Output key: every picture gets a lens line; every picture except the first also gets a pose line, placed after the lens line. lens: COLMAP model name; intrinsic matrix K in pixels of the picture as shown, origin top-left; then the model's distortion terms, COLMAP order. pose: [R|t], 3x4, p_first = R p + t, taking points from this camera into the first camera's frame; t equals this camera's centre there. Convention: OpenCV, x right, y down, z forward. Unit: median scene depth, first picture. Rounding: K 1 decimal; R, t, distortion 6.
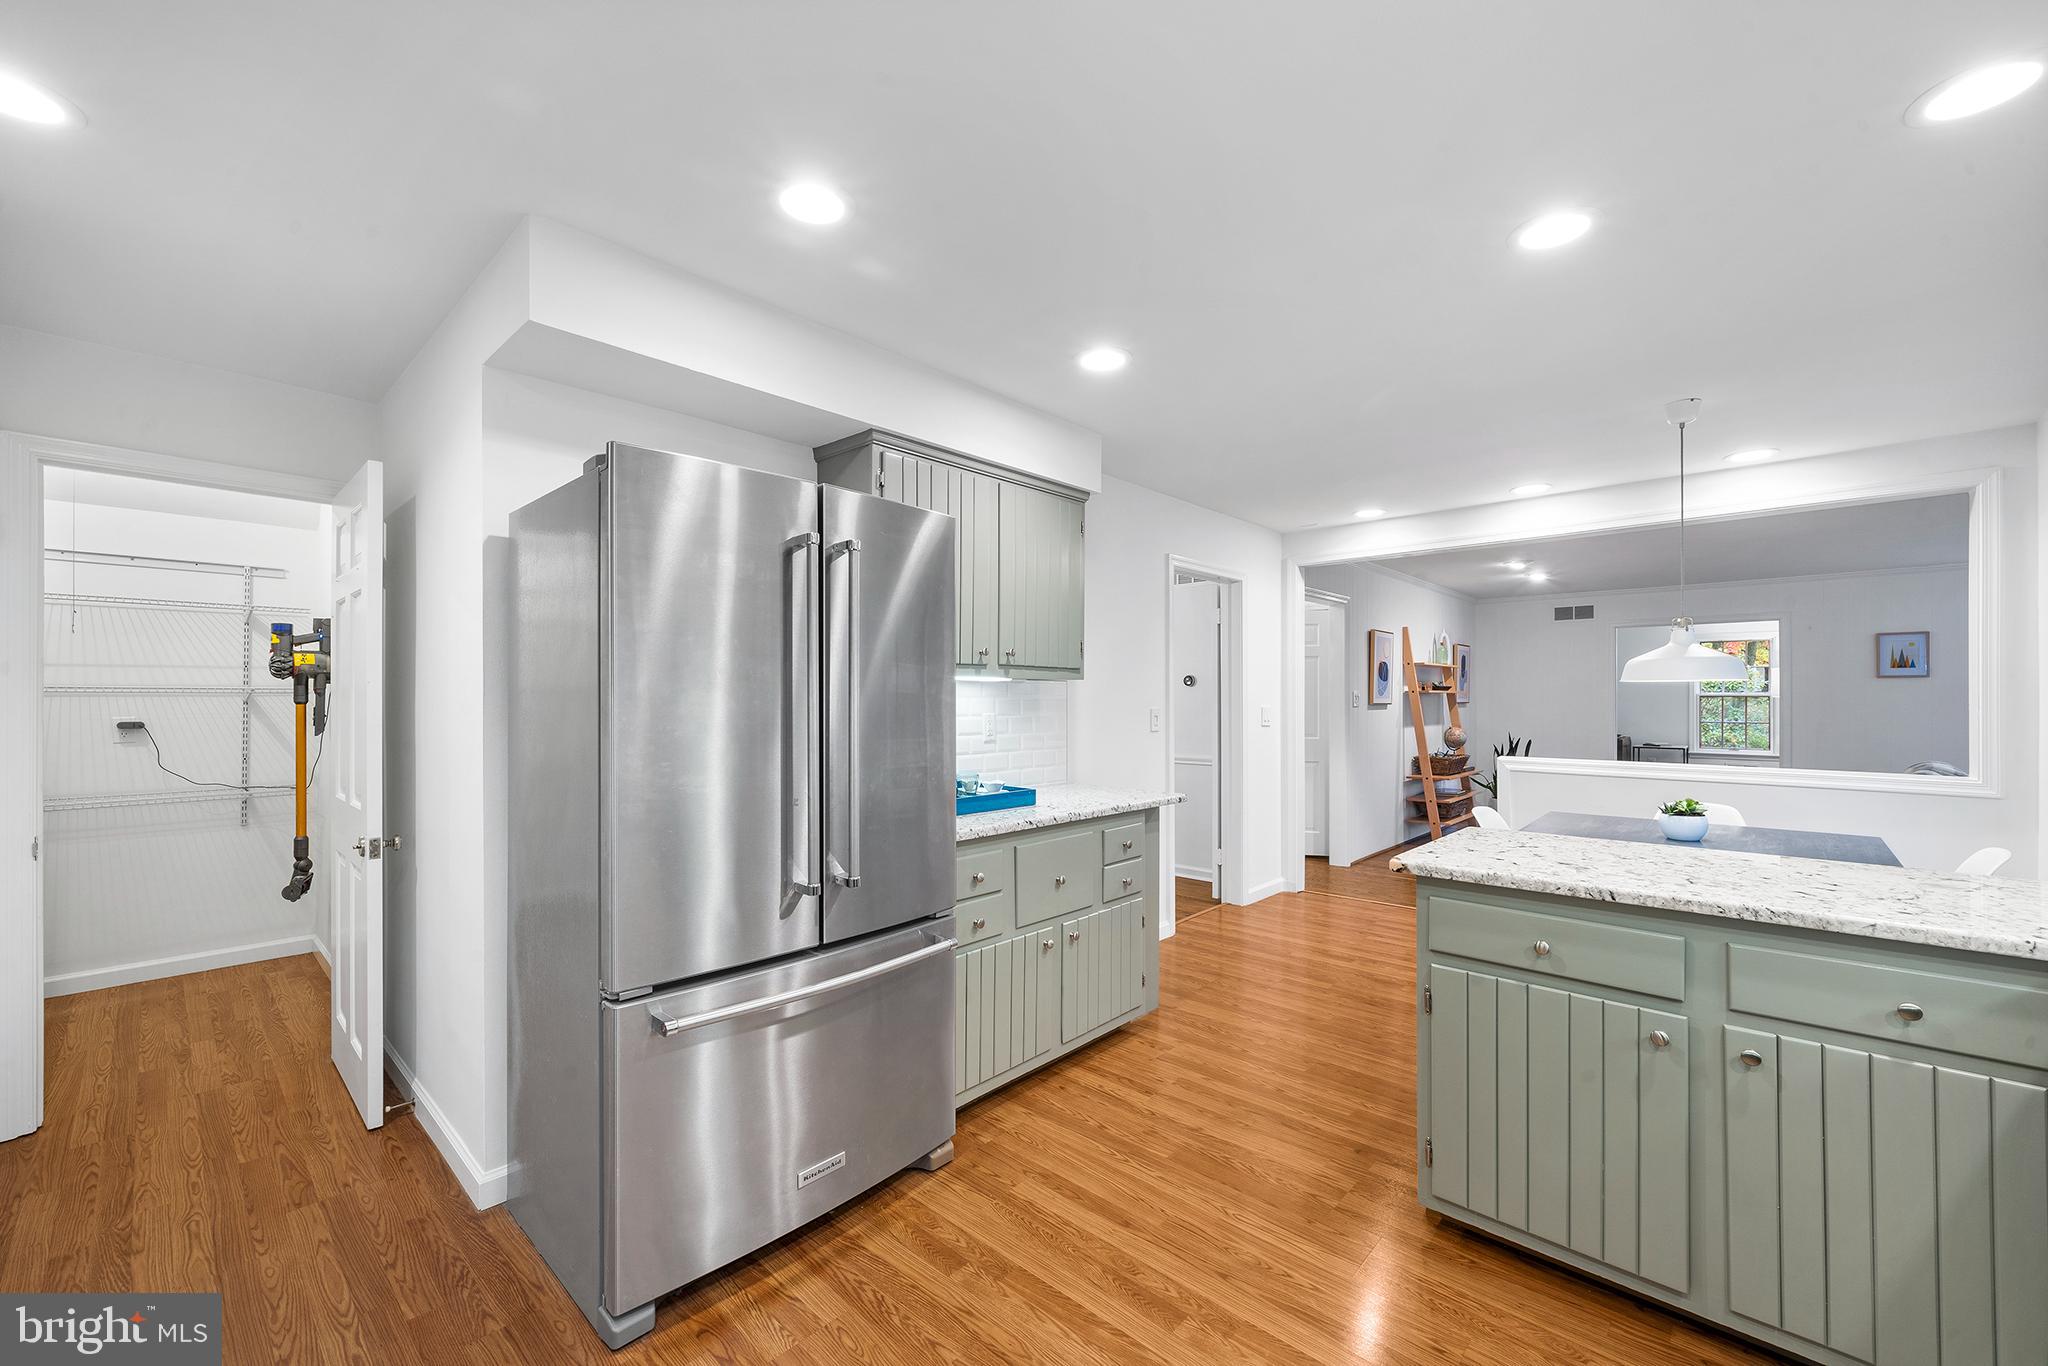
lens RADIAL K [[808.3, 0, 1030.6], [0, 808.3, 692.8], [0, 0, 1]] dist [0.000583, 0.000081]
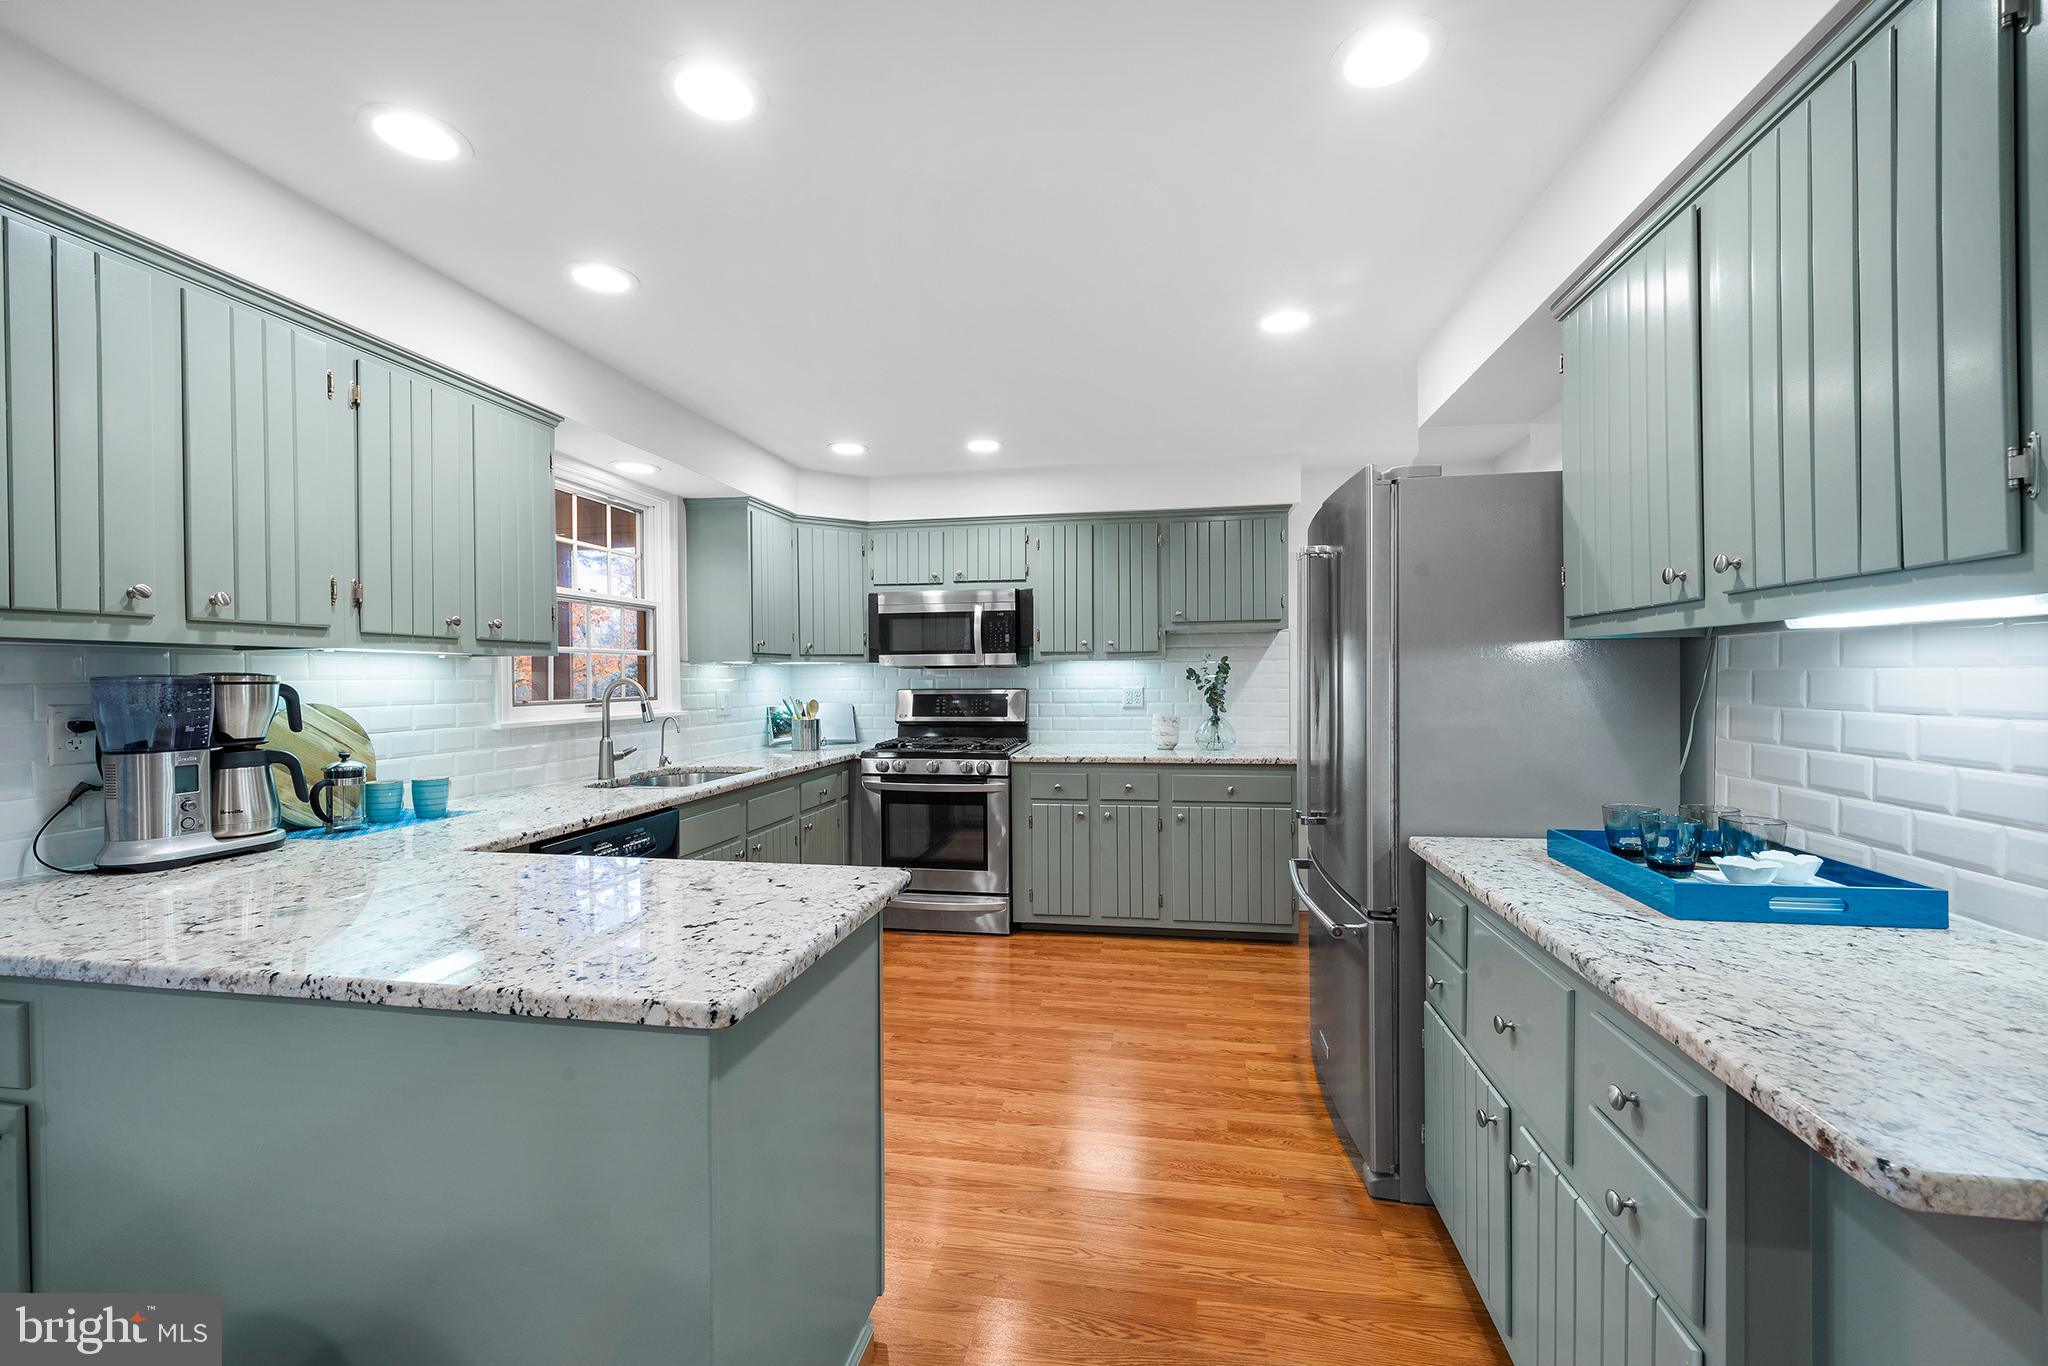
lens RADIAL K [[808.3, 0, 1025.6], [0, 808.3, 674.0], [0, 0, 1]] dist [0.000583, 0.000081]
pose [[-0.842158, 0.009168, -0.539153, 0.806617], [0.010537, 0.999944, 0.000544, 0.002678], [0.539128, -0.005223, -0.842208, 1.795342]]
